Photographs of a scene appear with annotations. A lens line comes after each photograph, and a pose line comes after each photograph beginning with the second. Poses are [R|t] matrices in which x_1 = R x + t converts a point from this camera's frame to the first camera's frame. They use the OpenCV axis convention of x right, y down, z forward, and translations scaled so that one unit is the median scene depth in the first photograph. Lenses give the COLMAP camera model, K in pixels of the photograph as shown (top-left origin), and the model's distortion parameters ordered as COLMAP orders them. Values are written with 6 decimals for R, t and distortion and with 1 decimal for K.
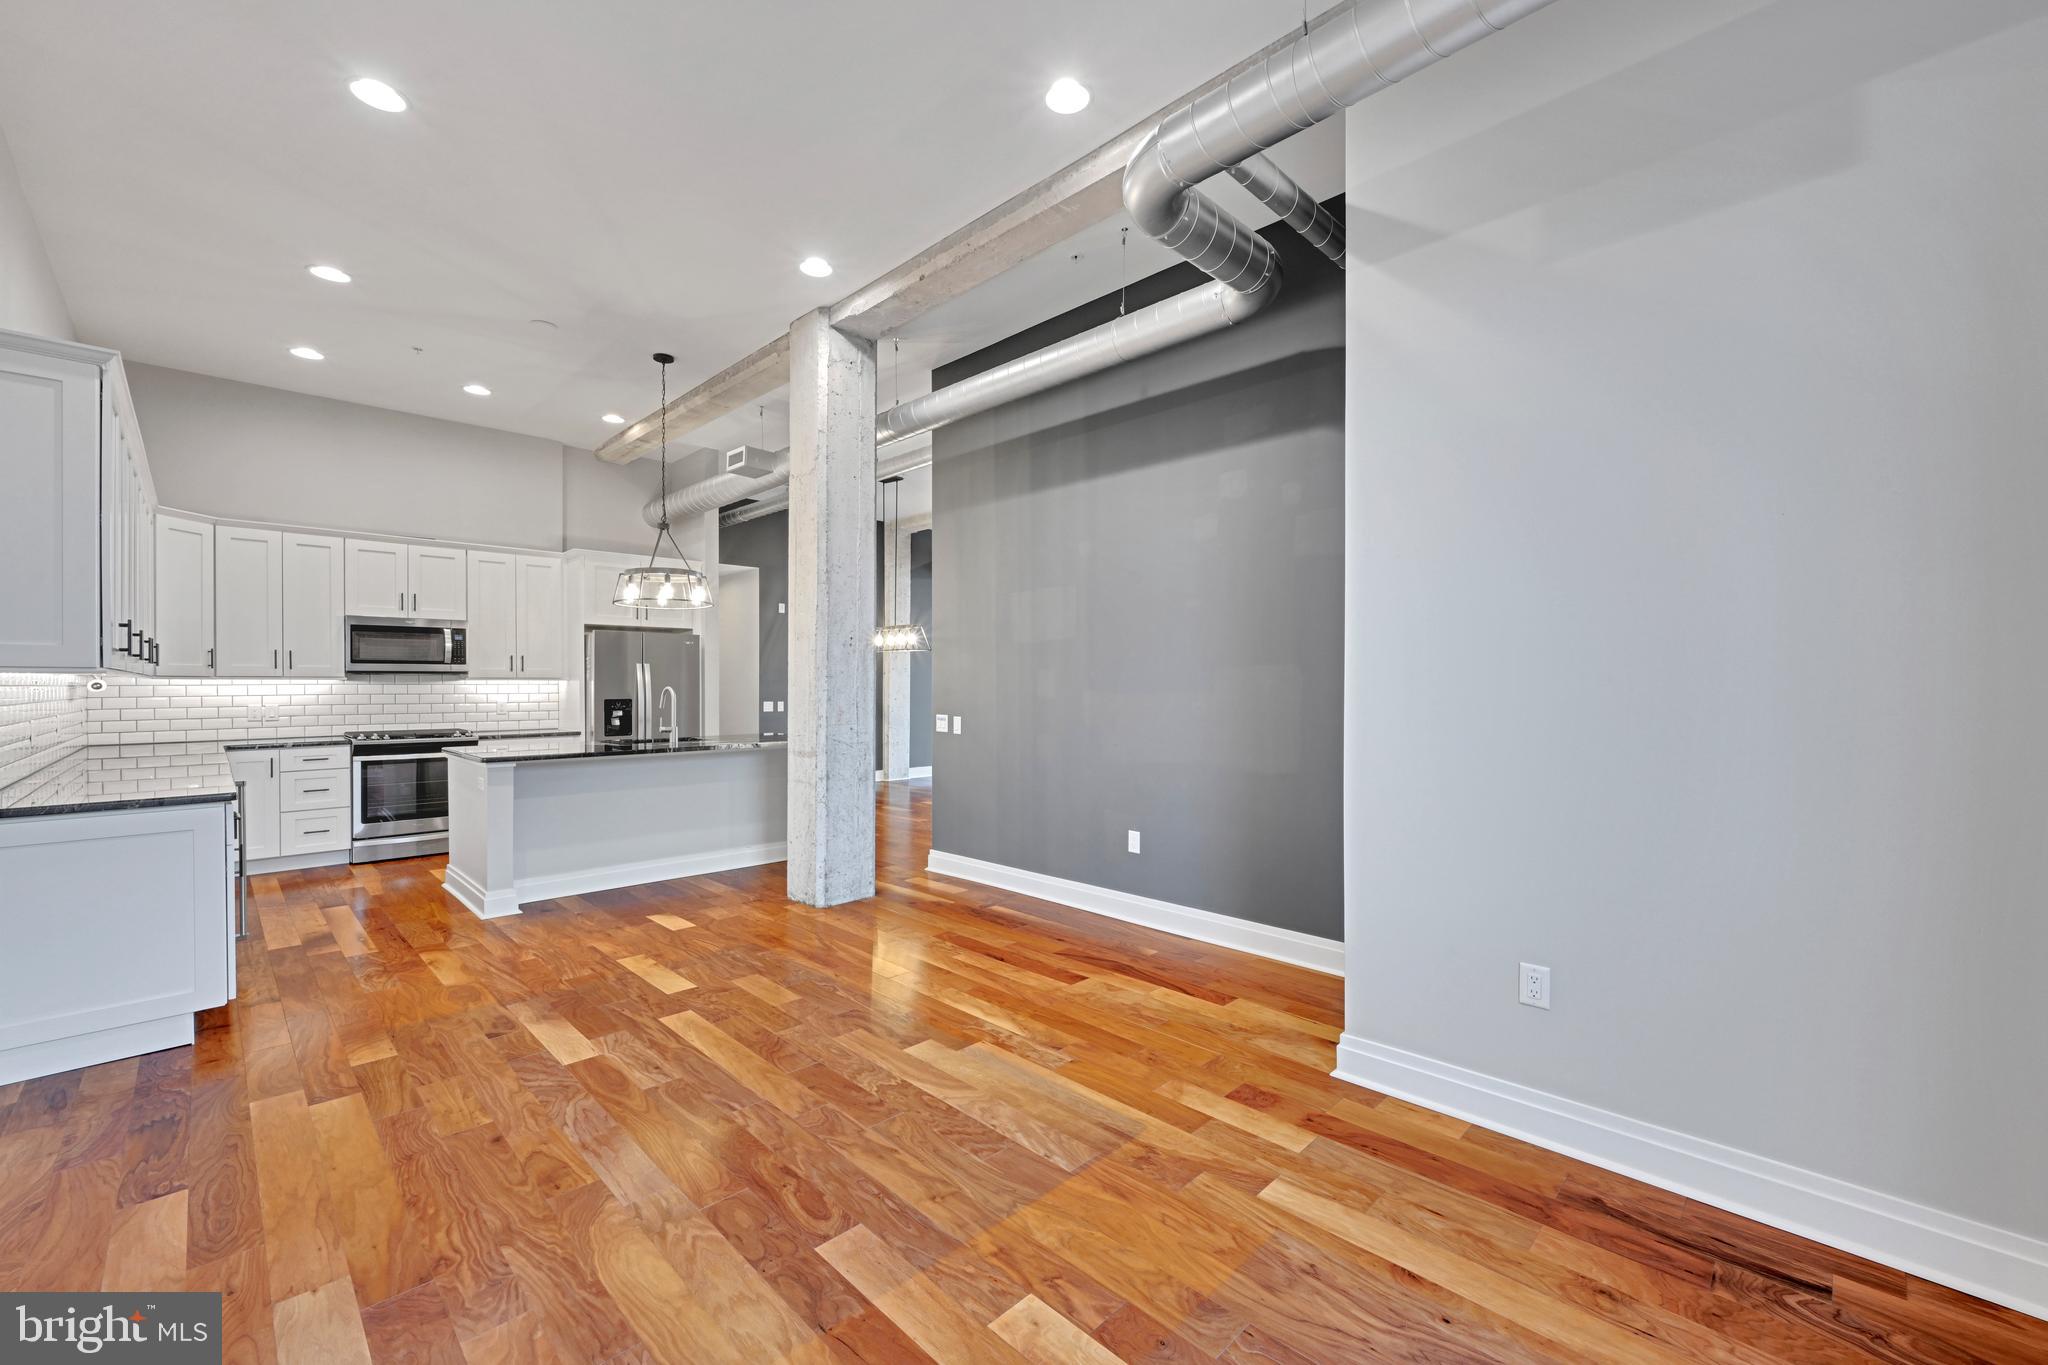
lens RADIAL K [[808.5, 0, 1059.7], [0, 808.5, 678.0], [0, 0, 1]] dist [-0.000037, -0.001208]
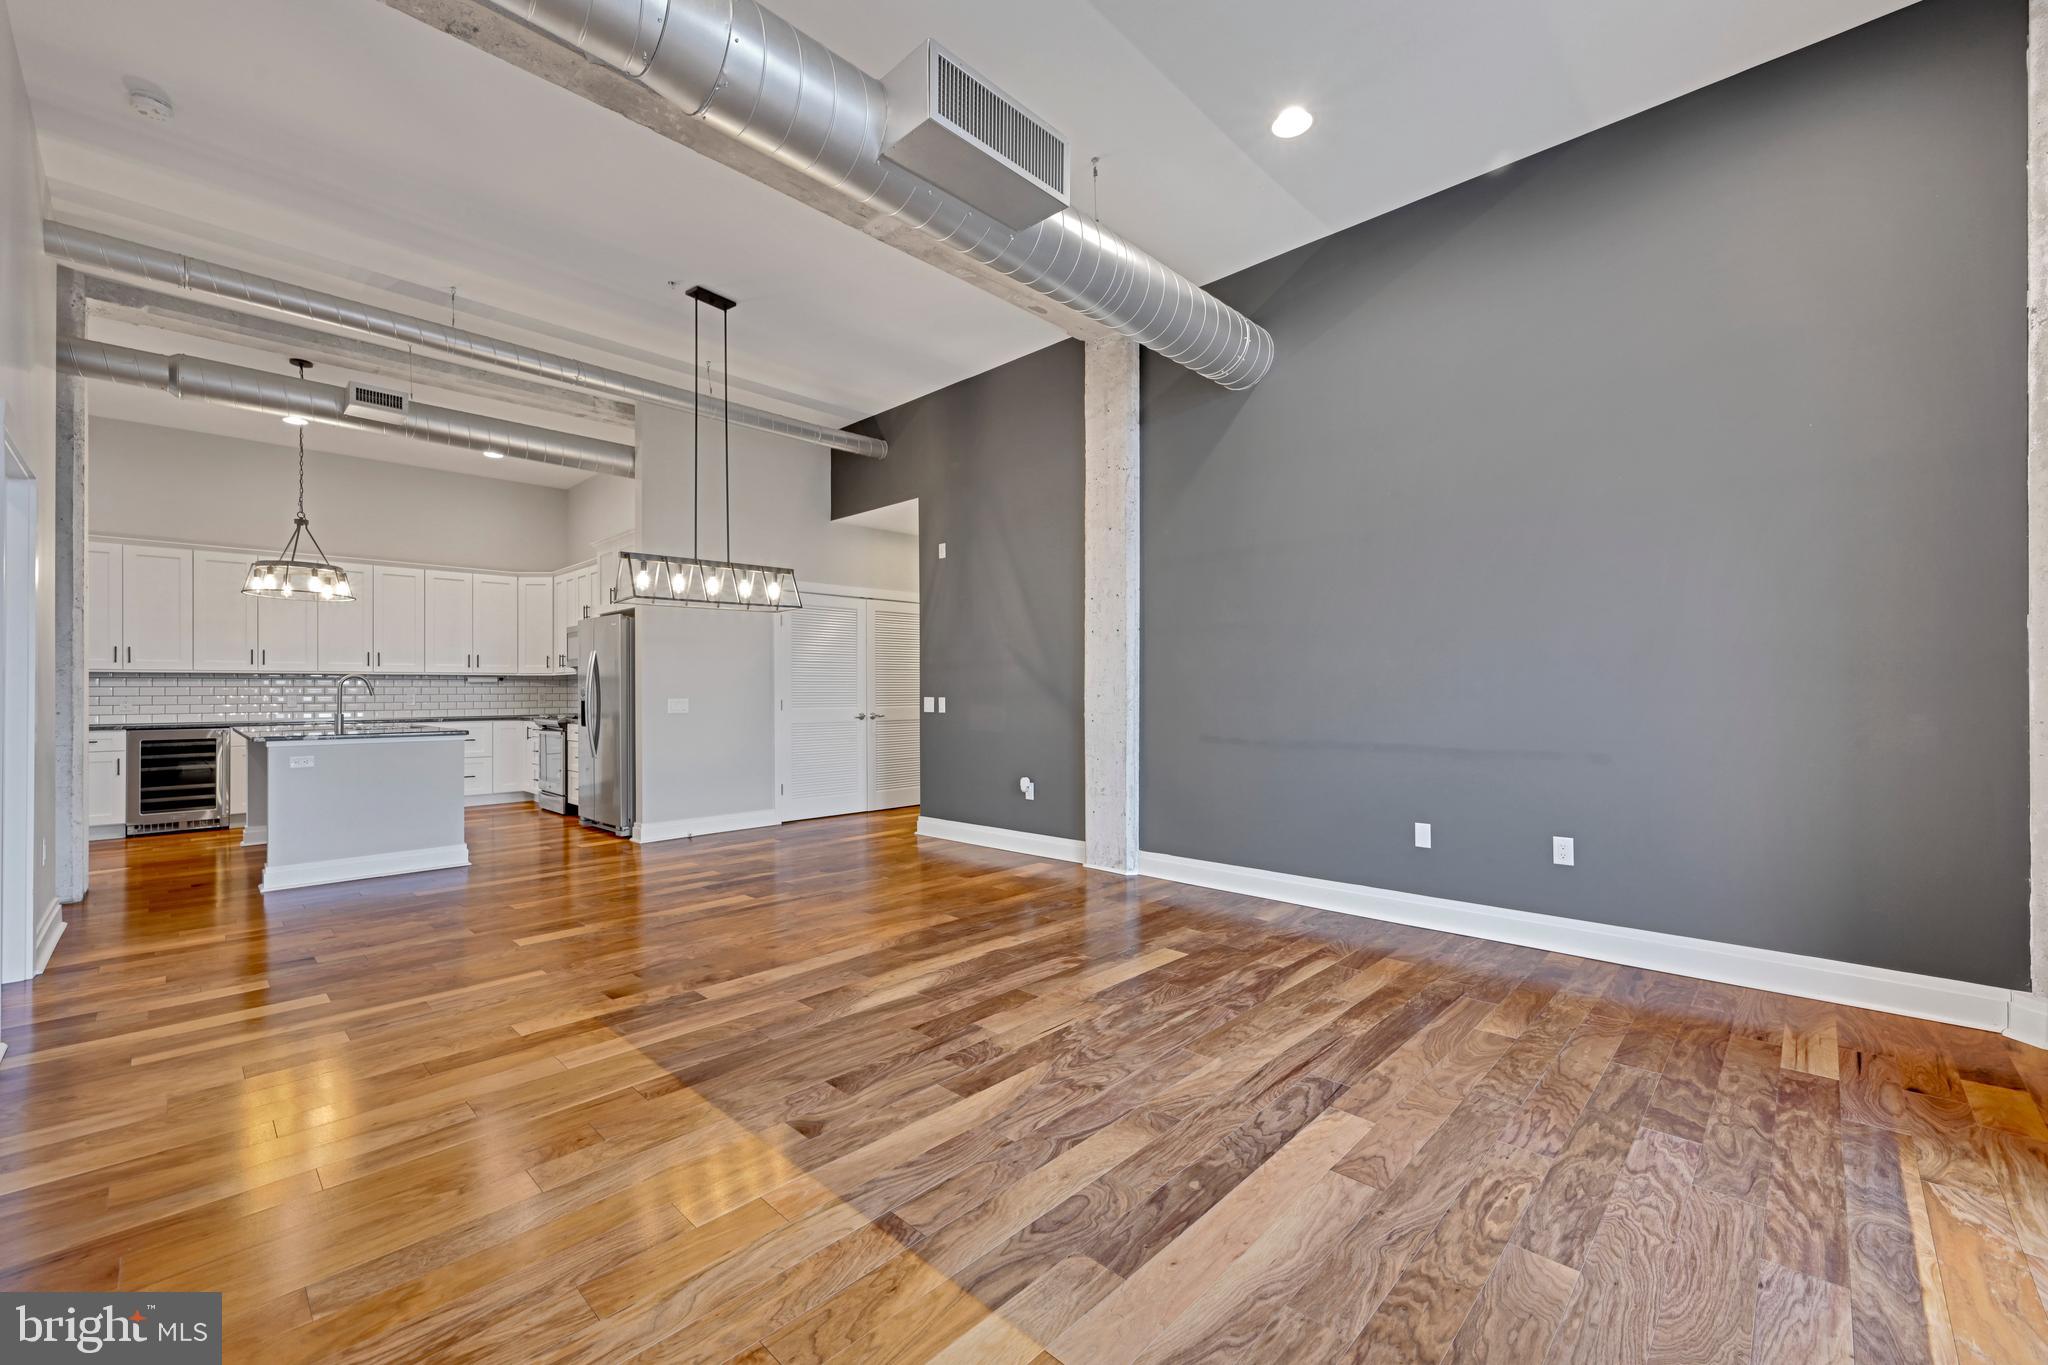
lens RADIAL K [[843.1, 0, 1018.8], [0, 843.1, 676.0], [0, 0, 1]] dist [-0.000425, -0.000165]
pose [[-0.025139, -0.018981, -0.999504, 1.146654], [0.010584, 0.999759, -0.019252, 0.090973], [0.999628, -0.011063, -0.024932, 3.767328]]
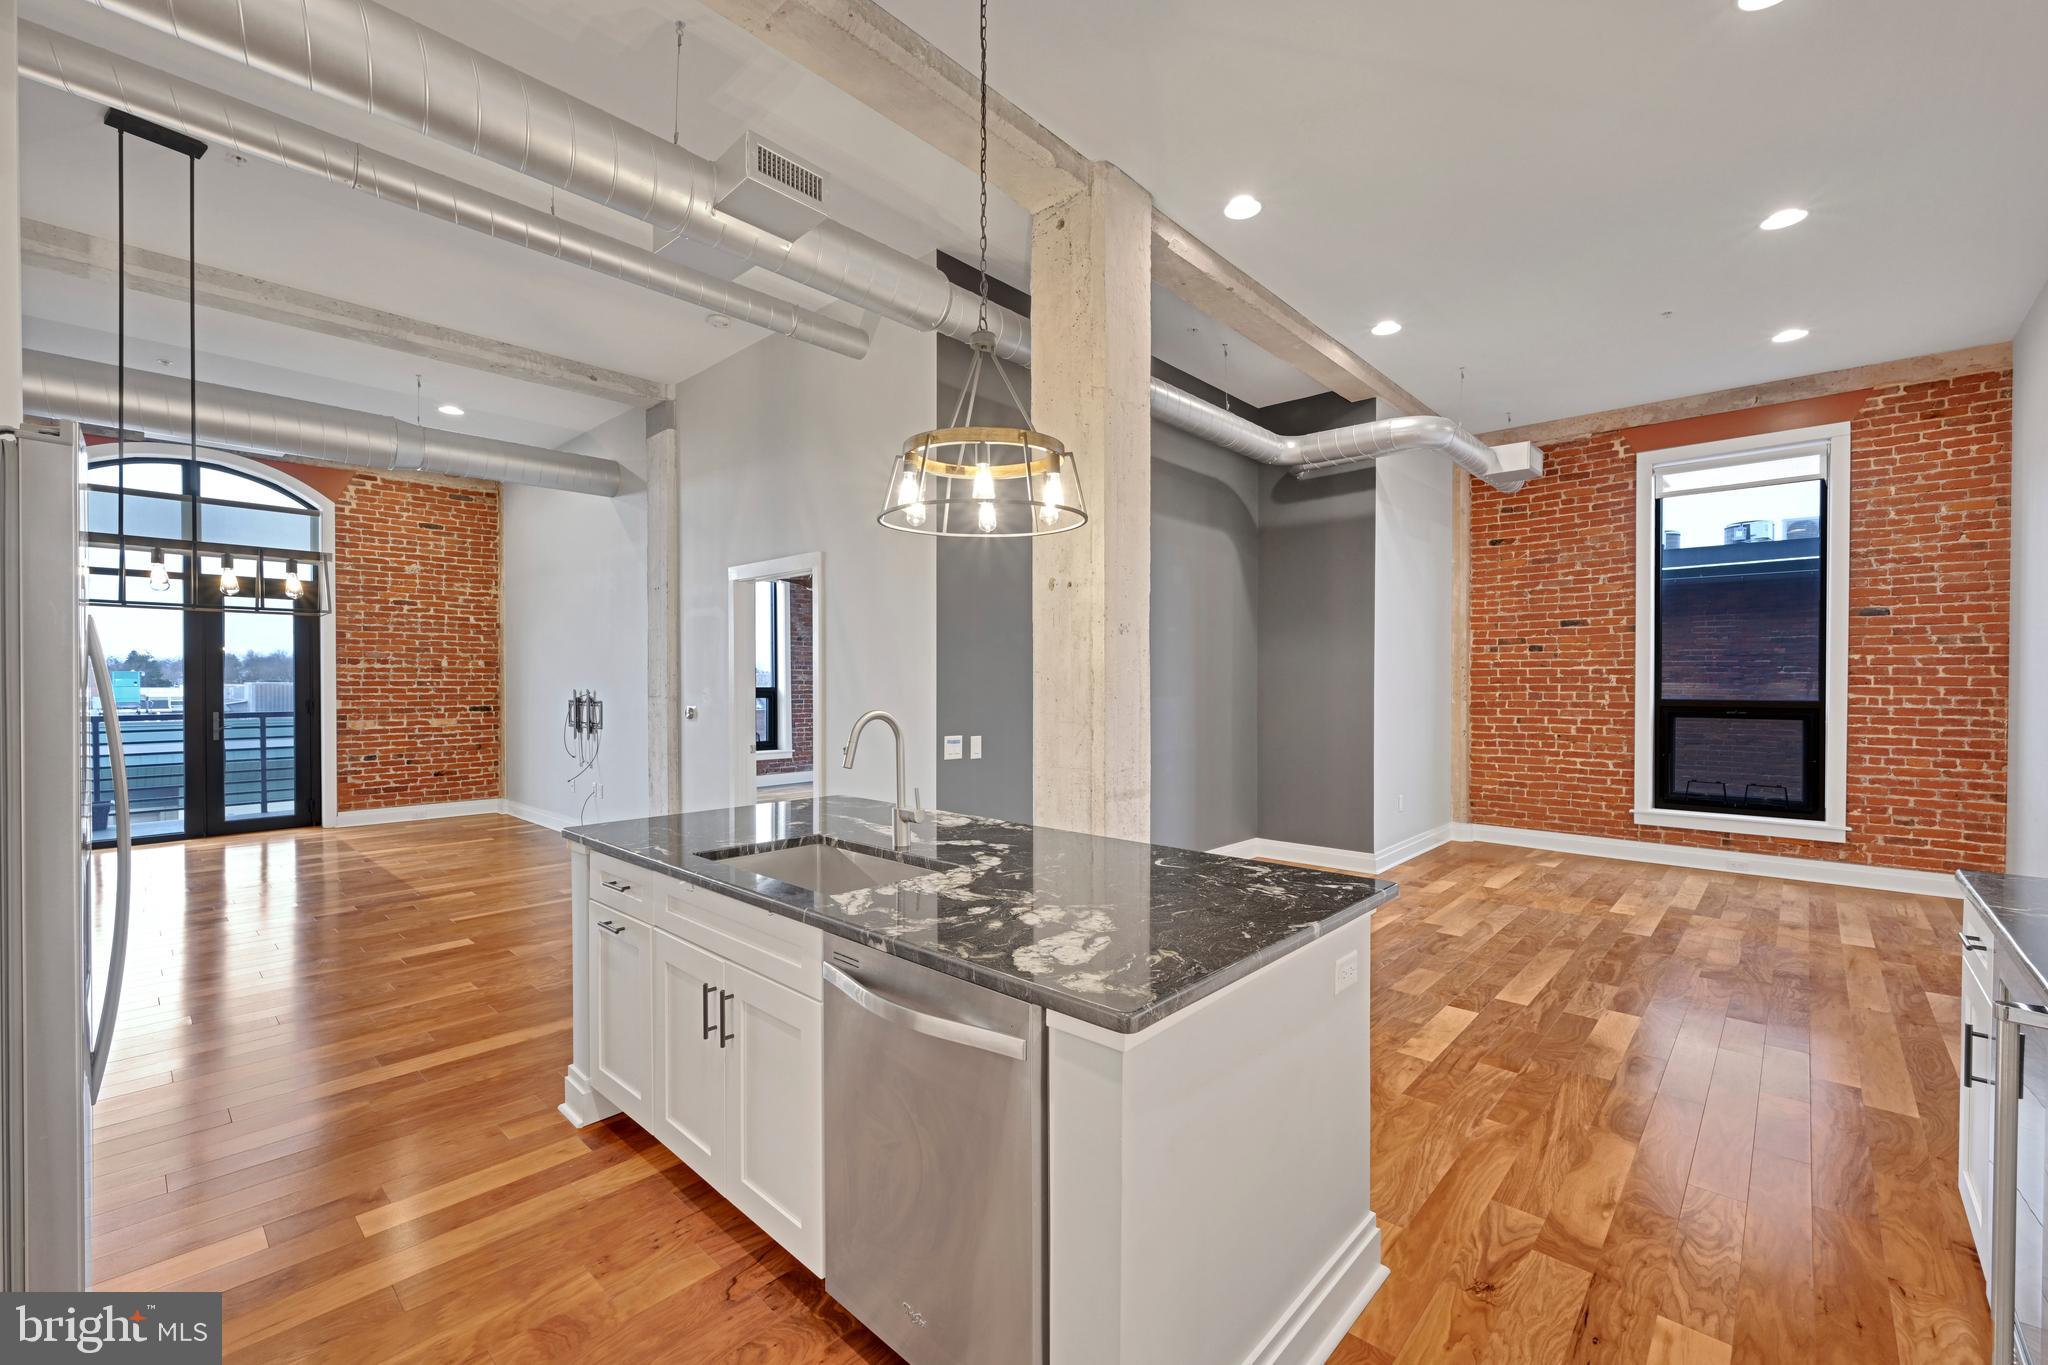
lens RADIAL K [[843.1, 0, 1004.0], [0, 843.1, 690.5], [0, 0, 1]] dist [-0.000425, -0.000165]
pose [[0.007362, -0.010812, 0.999914, -1.801373], [-0.007181, 0.999915, 0.010865, -0.012935], [-0.999947, -0.007261, 0.007284, 1.872594]]
